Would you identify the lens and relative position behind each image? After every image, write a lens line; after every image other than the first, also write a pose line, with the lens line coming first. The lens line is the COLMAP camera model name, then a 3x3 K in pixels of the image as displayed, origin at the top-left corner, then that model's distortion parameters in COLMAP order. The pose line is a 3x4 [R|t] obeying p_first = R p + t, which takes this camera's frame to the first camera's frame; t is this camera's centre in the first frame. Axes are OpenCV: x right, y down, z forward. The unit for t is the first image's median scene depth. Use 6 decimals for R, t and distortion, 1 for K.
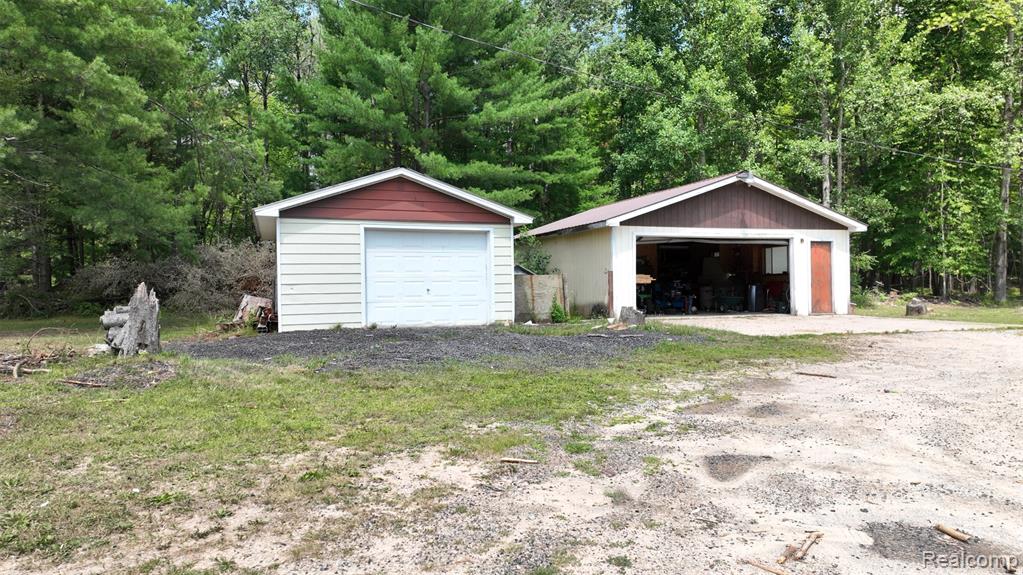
lens RADIAL K [[712.3, 0, 529.7], [0, 712.3, 285.7], [0, 0, 1]] dist [0.016534, -0.005741]
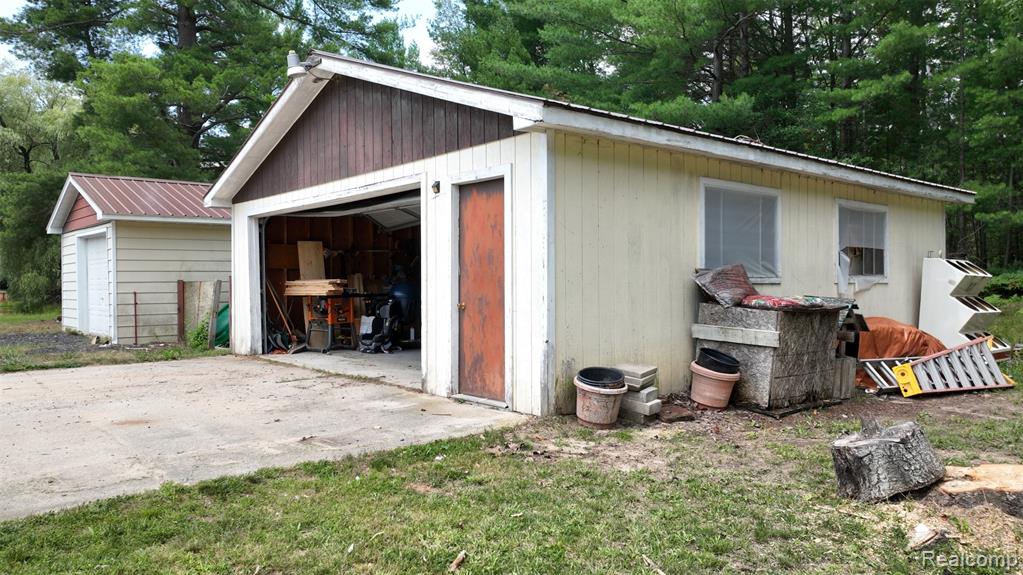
lens RADIAL K [[712.3, 0, 529.7], [0, 712.3, 285.7], [0, 0, 1]] dist [0.016534, -0.005741]
pose [[0.365544, 0.015914, -0.930658, 0.739827], [0.001944, 0.999839, 0.017860, -0.019249], [0.930792, -0.008338, 0.365454, 0.912222]]
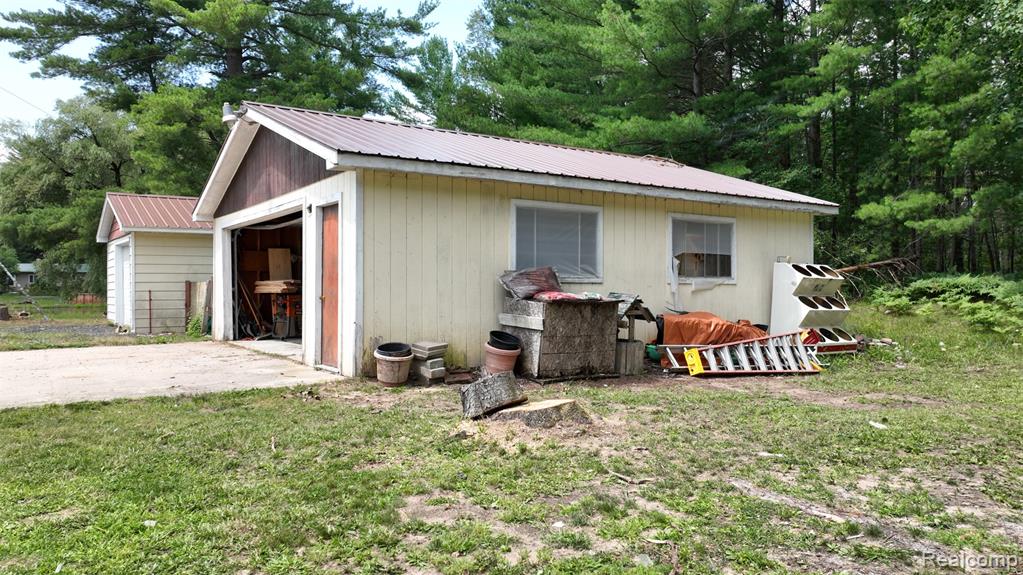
lens RADIAL K [[712.3, 0, 529.7], [0, 712.3, 285.7], [0, 0, 1]] dist [0.016534, -0.005741]
pose [[0.263360, 0.010050, -0.964645, 0.887585], [-0.000875, 0.999948, 0.010179, -0.015985], [0.964697, -0.001836, 0.263355, 1.017885]]
